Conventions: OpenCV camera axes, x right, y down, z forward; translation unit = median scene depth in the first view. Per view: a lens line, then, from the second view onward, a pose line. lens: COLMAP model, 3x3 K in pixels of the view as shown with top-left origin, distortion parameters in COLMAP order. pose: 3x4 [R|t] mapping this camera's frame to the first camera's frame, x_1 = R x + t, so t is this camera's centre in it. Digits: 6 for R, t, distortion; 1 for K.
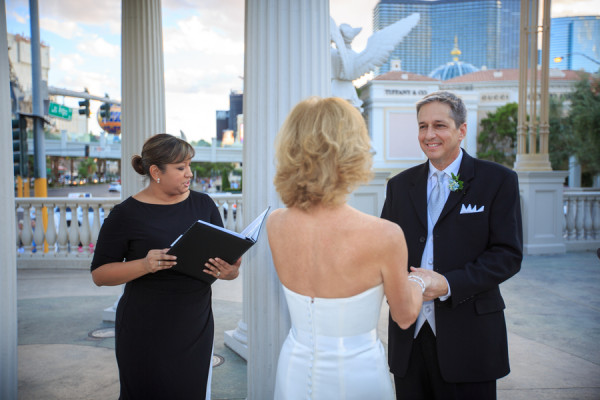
lens RADIAL K [[576.6, 0, 298.8], [0, 576.6, 198.3], [0, 0, 1]] dist [0.060603, 0.000000]
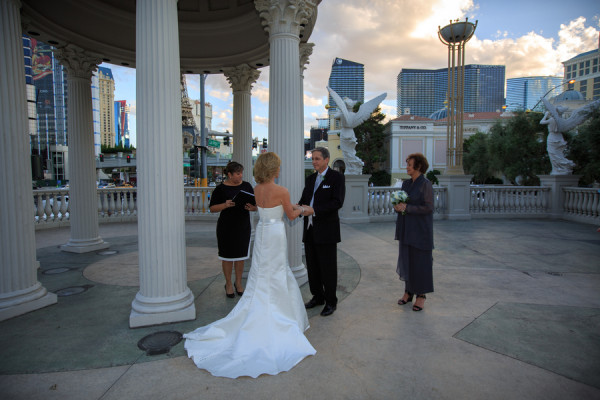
lens RADIAL K [[350.6, 0, 304.7], [0, 350.6, 197.1], [0, 0, 1]] dist [0.027431, 0.000017]
pose [[0.989292, 0.009755, -0.145622, 0.075482], [-0.007282, 0.999820, 0.017510, 0.006820], [0.145767, -0.016262, 0.989185, -0.140932]]
